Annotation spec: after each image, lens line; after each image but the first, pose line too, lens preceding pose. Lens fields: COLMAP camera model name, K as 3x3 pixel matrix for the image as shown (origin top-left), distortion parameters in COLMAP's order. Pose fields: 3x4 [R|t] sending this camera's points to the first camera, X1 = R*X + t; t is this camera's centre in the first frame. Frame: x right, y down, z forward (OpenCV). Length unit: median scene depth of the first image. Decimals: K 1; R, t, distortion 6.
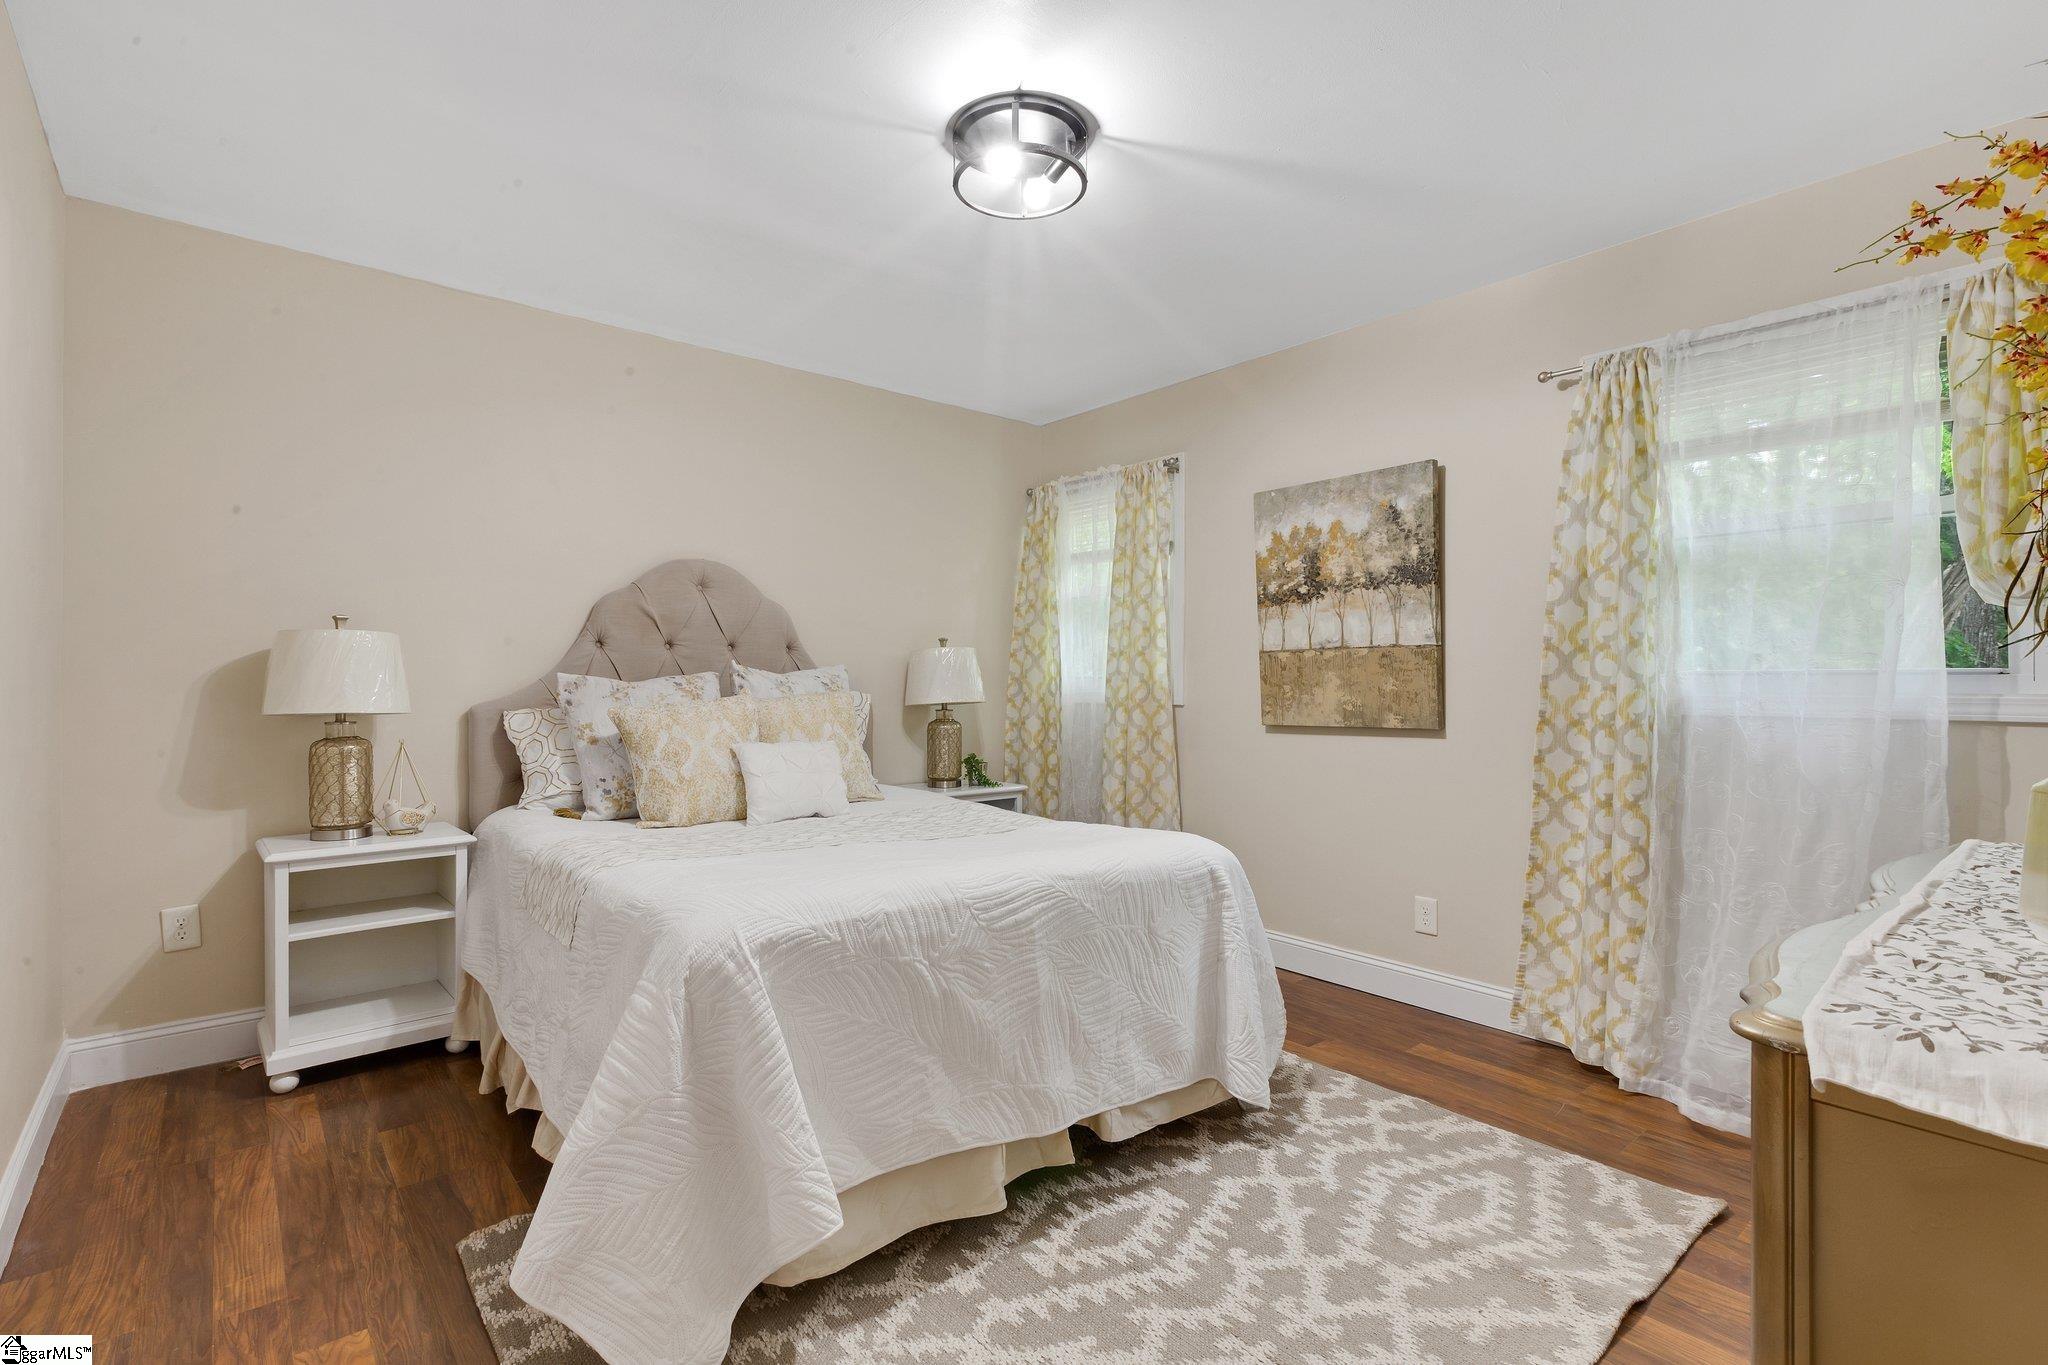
lens RADIAL K [[918.1, 0, 1023.3], [0, 918.1, 681.0], [0, 0, 1]] dist [0.002565, -0.000167]
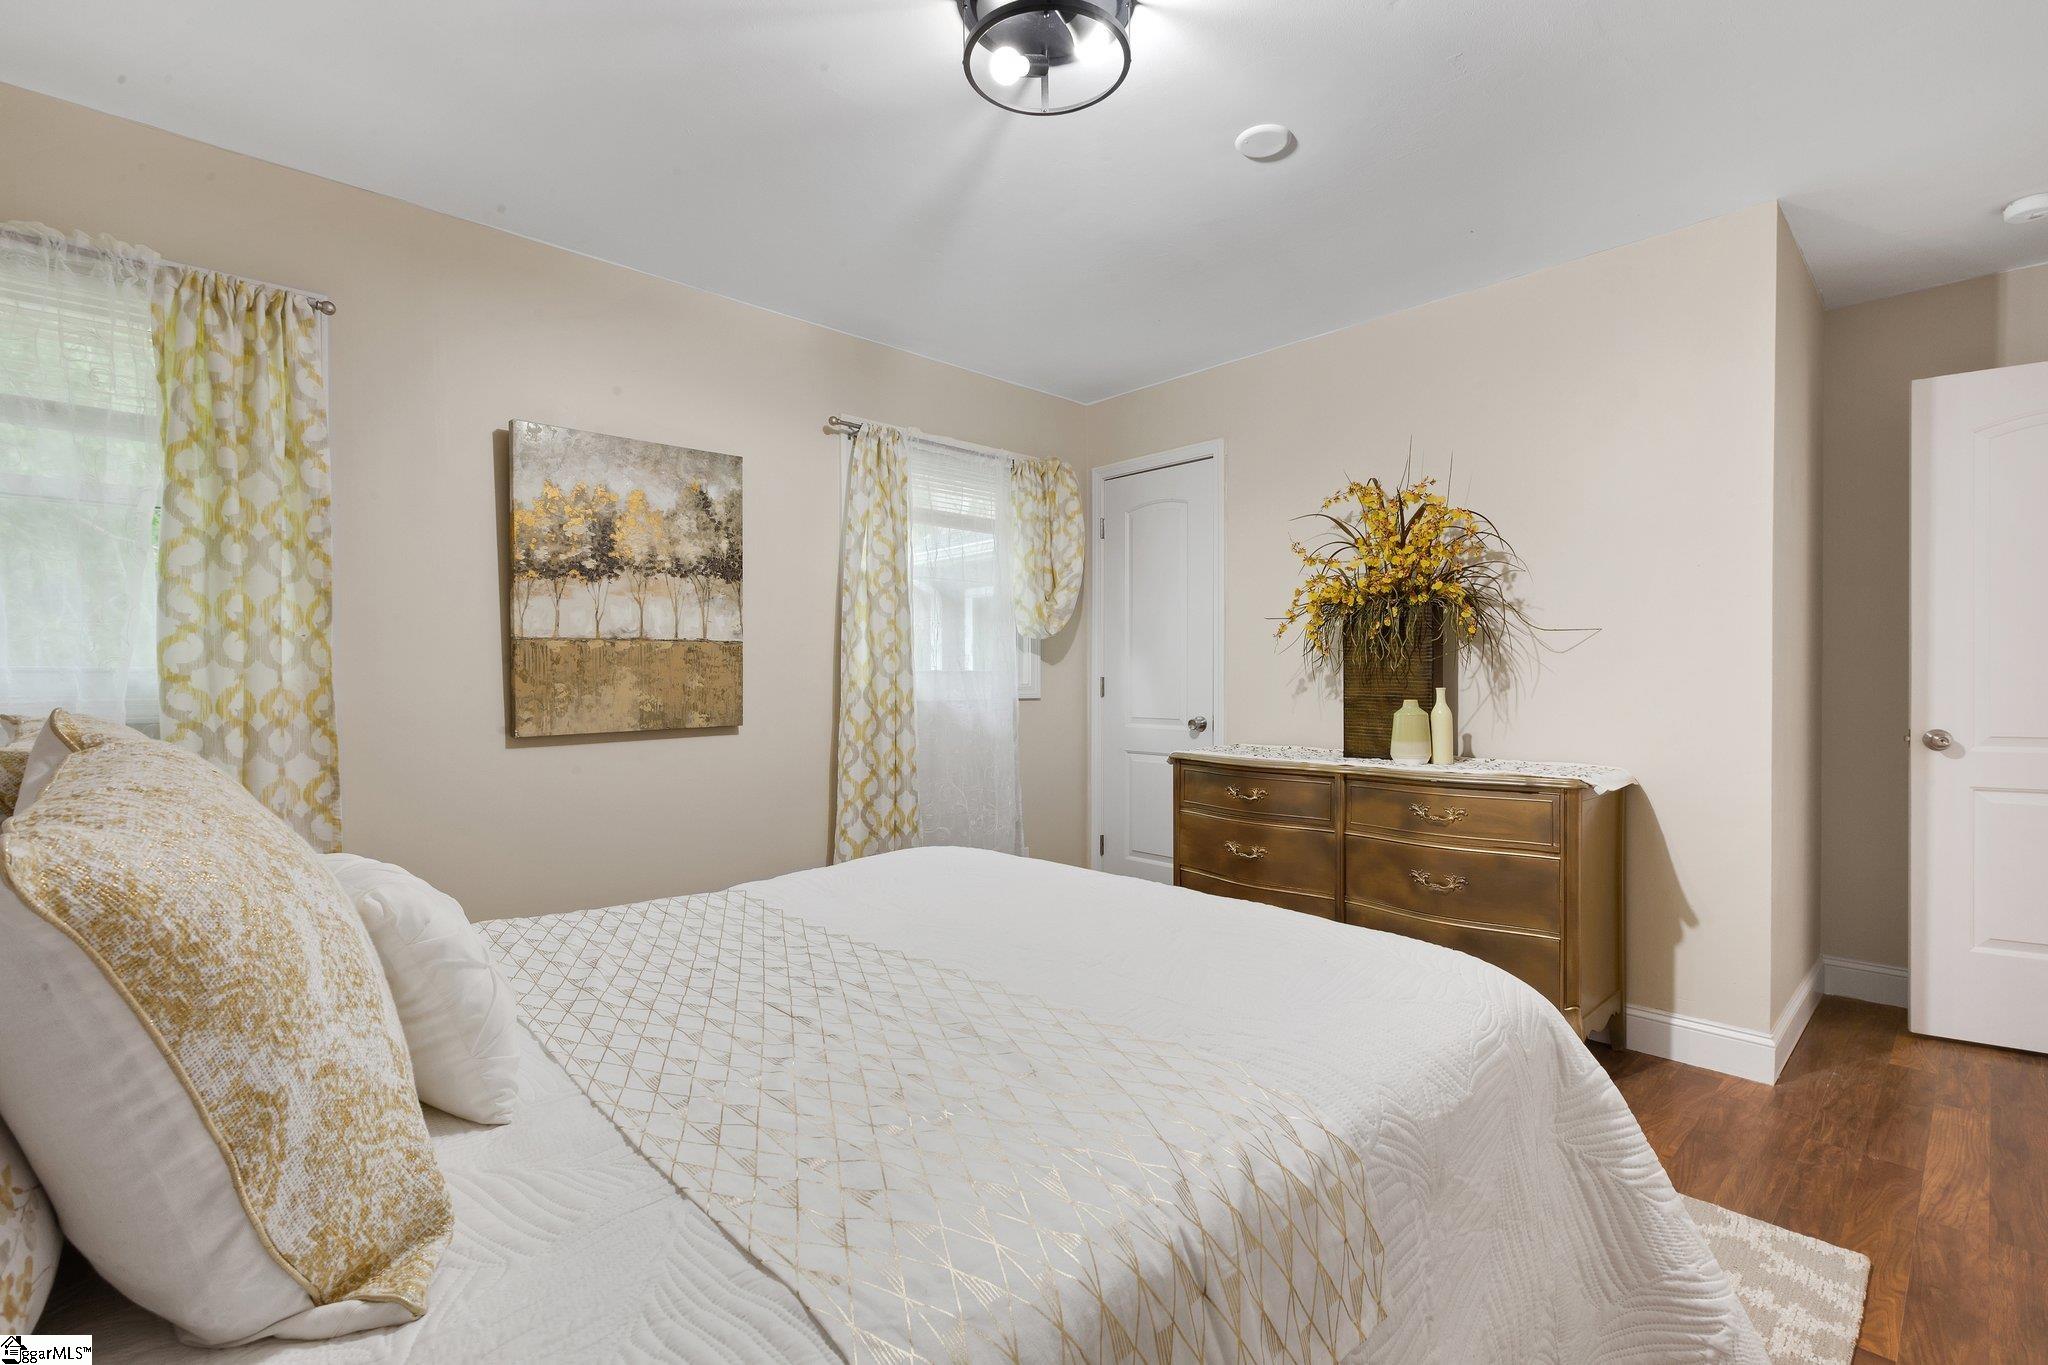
lens RADIAL K [[918.1, 0, 1022.8], [0, 918.1, 681.8], [0, 0, 1]] dist [0.002565, -0.000167]
pose [[-0.039771, -0.011792, 0.999139, -0.533438], [-0.003796, 0.999925, 0.011650, -0.007693], [-0.999202, -0.003330, -0.039813, 0.679786]]
